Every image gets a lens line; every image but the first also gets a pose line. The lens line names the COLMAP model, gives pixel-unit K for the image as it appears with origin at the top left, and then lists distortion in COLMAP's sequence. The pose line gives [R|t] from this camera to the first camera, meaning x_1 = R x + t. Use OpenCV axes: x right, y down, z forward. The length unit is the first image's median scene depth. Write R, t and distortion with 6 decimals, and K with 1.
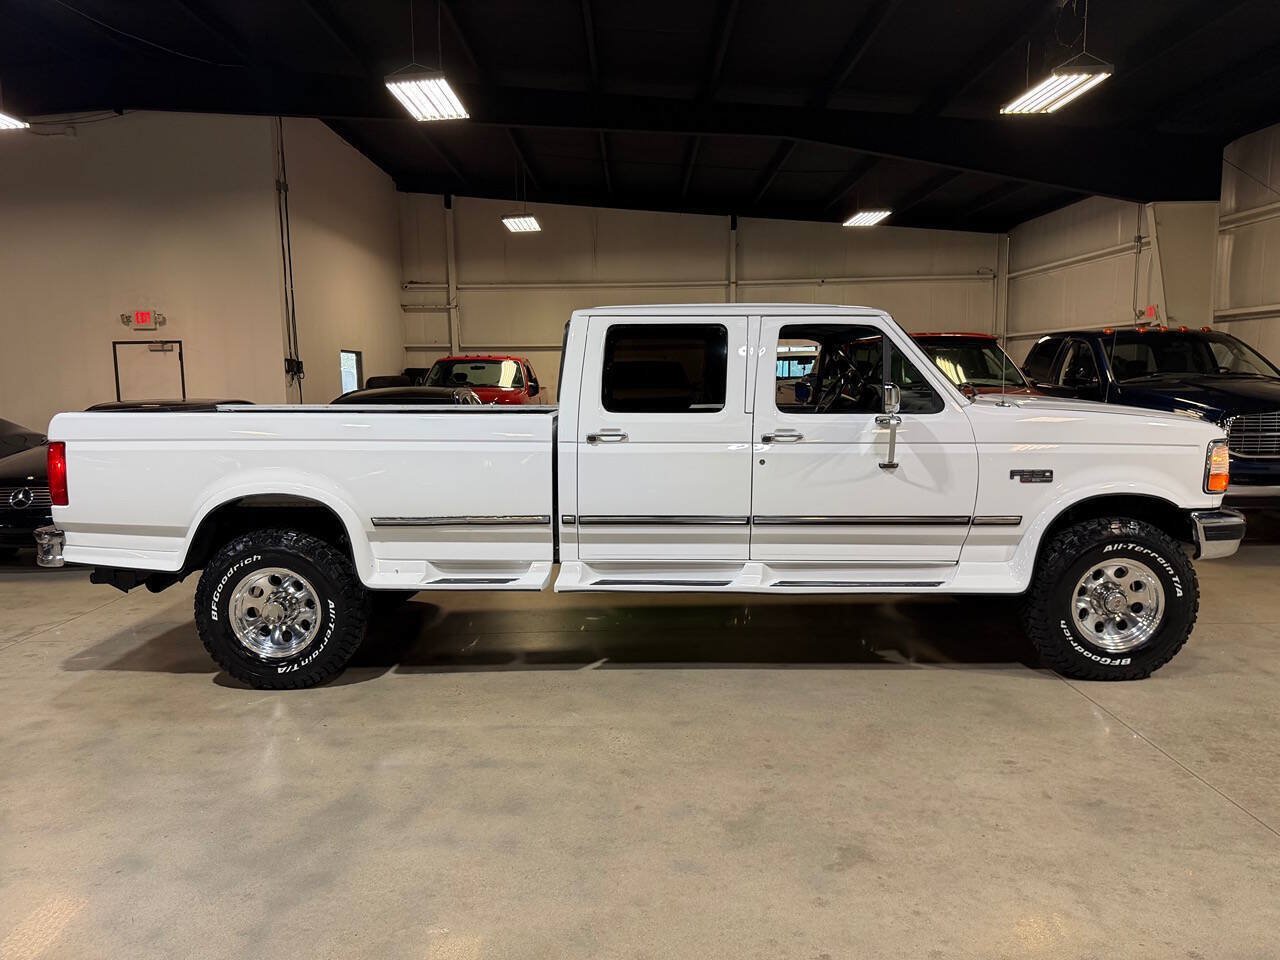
lens RADIAL K [[903.4, 0, 613.6], [0, 903.4, 482.0], [0, 0, 1]] dist [0.138777, -0.268851]
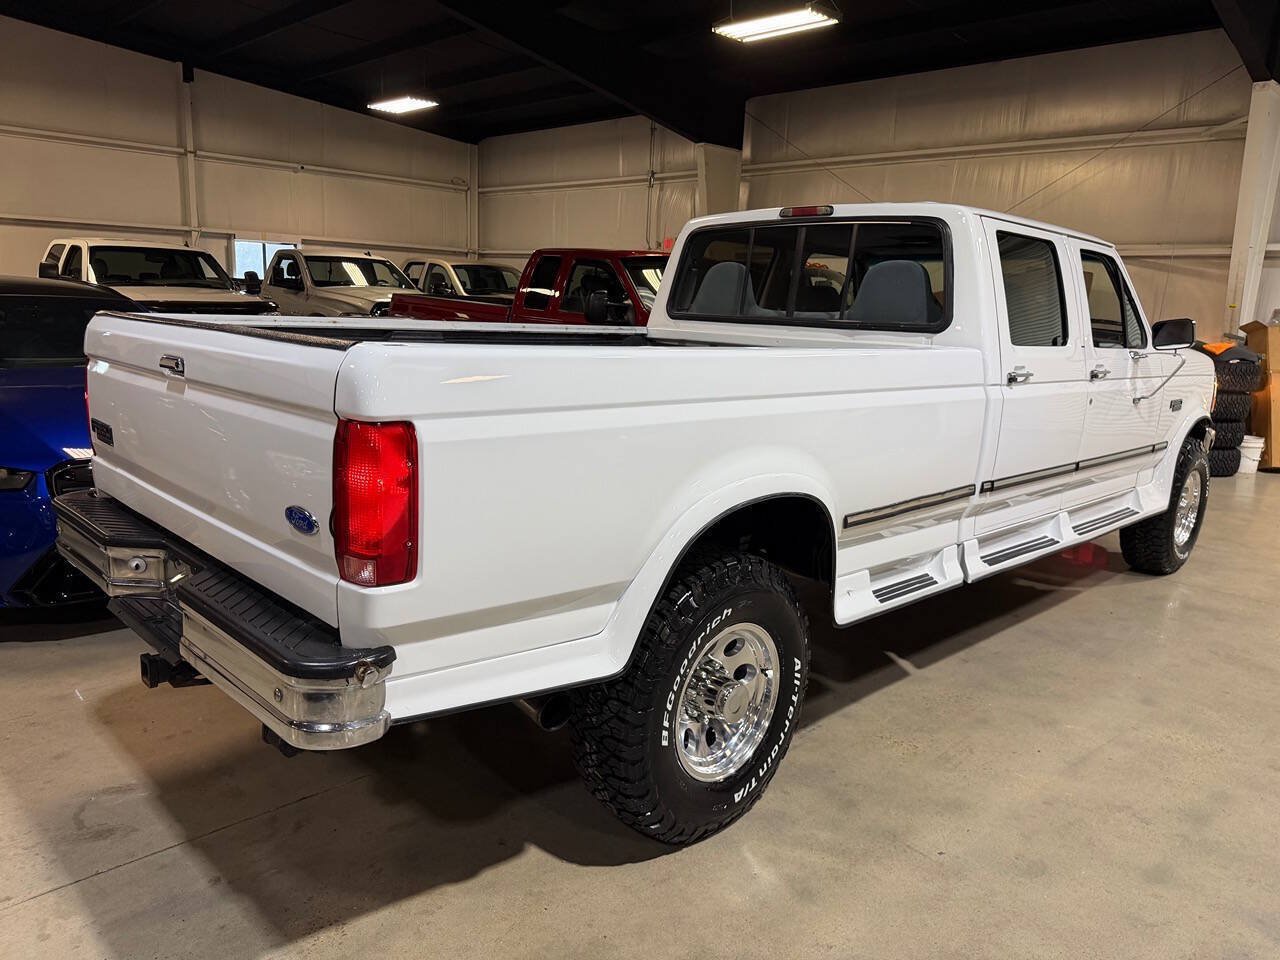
lens RADIAL K [[927.3, 0, 633.0], [0, 927.3, 481.6], [0, 0, 1]] dist [0.059882, -0.086489]
pose [[0.698627, -0.099747, 0.708499, -0.818059], [0.032653, 0.993648, 0.107694, -0.057520], [-0.714741, -0.052103, 0.697446, 0.660573]]
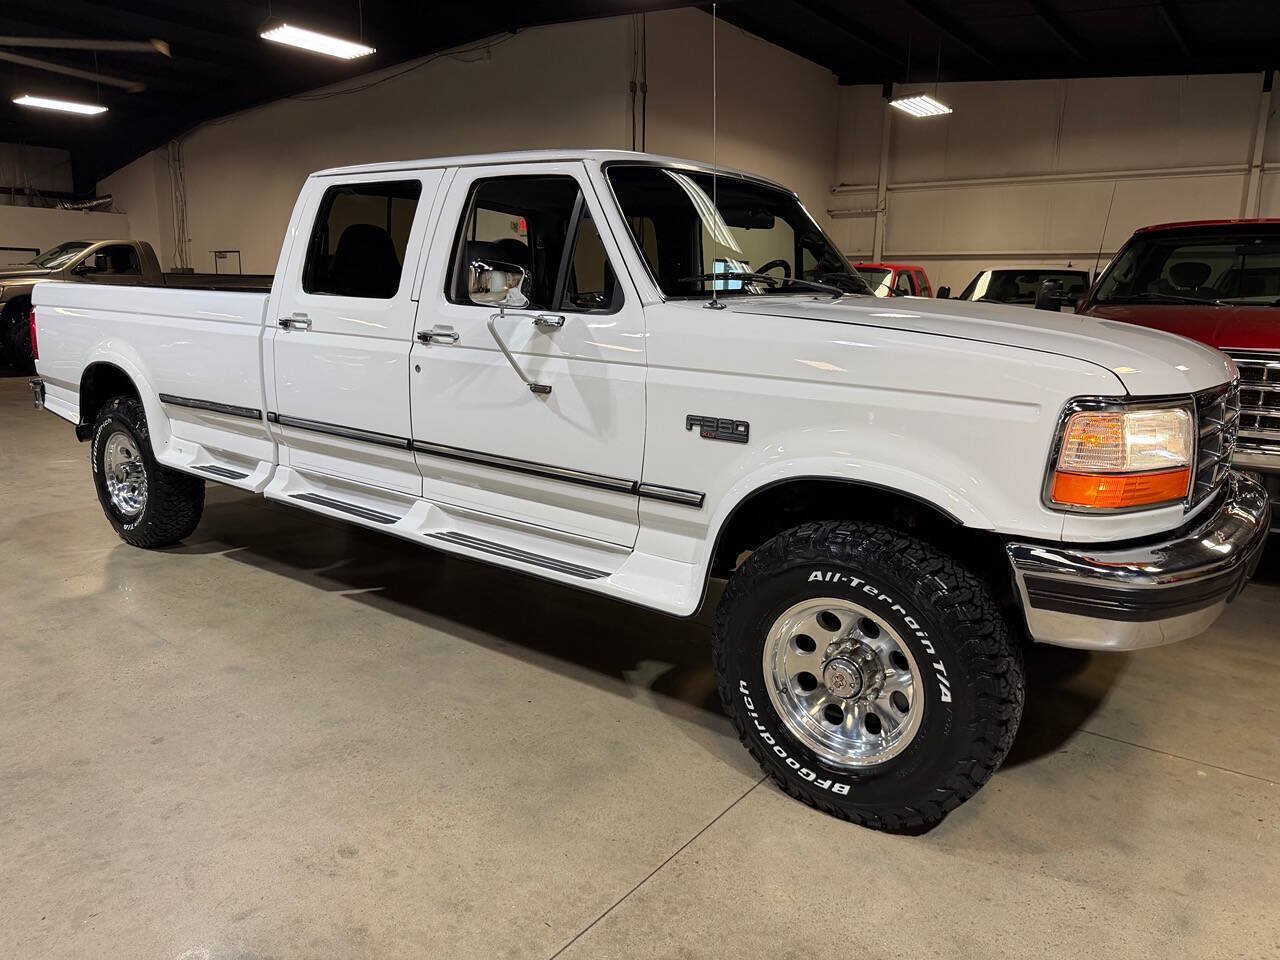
lens RADIAL K [[900.7, 0, 640.0], [0, 900.7, 480.0], [0, 0, 1]] dist [0.038849, -0.046013]
pose [[0.804014, 0.149547, -0.575497, 0.742250], [-0.100574, 0.988114, 0.116257, -0.035645], [0.586043, -0.035592, 0.809498, 0.498584]]
